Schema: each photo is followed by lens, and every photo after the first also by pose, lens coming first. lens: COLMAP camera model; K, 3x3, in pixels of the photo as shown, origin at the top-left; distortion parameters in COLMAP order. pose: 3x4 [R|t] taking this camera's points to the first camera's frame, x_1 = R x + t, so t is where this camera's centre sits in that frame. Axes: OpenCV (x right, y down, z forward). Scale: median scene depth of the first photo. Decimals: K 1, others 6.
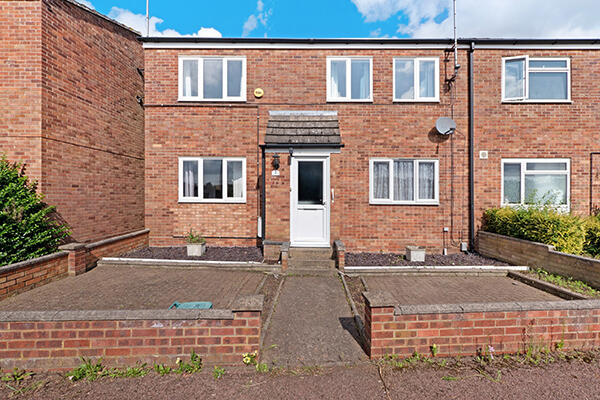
lens RADIAL K [[259.3, 0, 308.3], [0, 259.3, 221.2], [0, 0, 1]] dist [-0.001229, 0.000757]
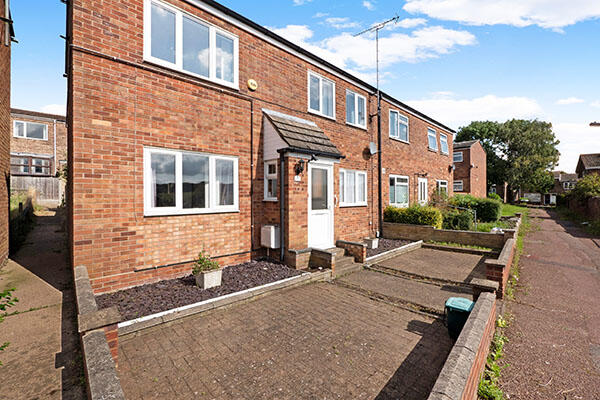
lens RADIAL K [[259.3, 0, 308.3], [0, 259.3, 222.9], [0, 0, 1]] dist [-0.001229, 0.000757]
pose [[0.706354, -0.082571, 0.703026, -0.697826], [0.085211, 0.995870, 0.031351, -0.043320], [-0.702711, 0.037761, 0.710473, 0.261960]]
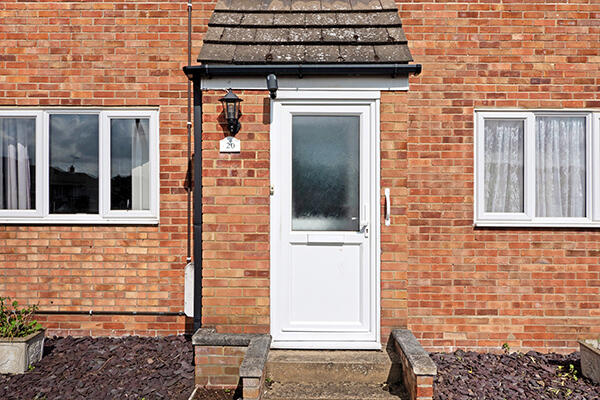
lens RADIAL K [[458.0, 0, 312.8], [0, 458.0, 222.9], [0, 0, 1]] dist [0.005502, -0.002732]
pose [[0.999975, -0.003297, 0.006293, -0.013214], [0.003575, 0.998998, -0.044611, -0.042752], [-0.006140, 0.044632, 0.998985, 0.321956]]
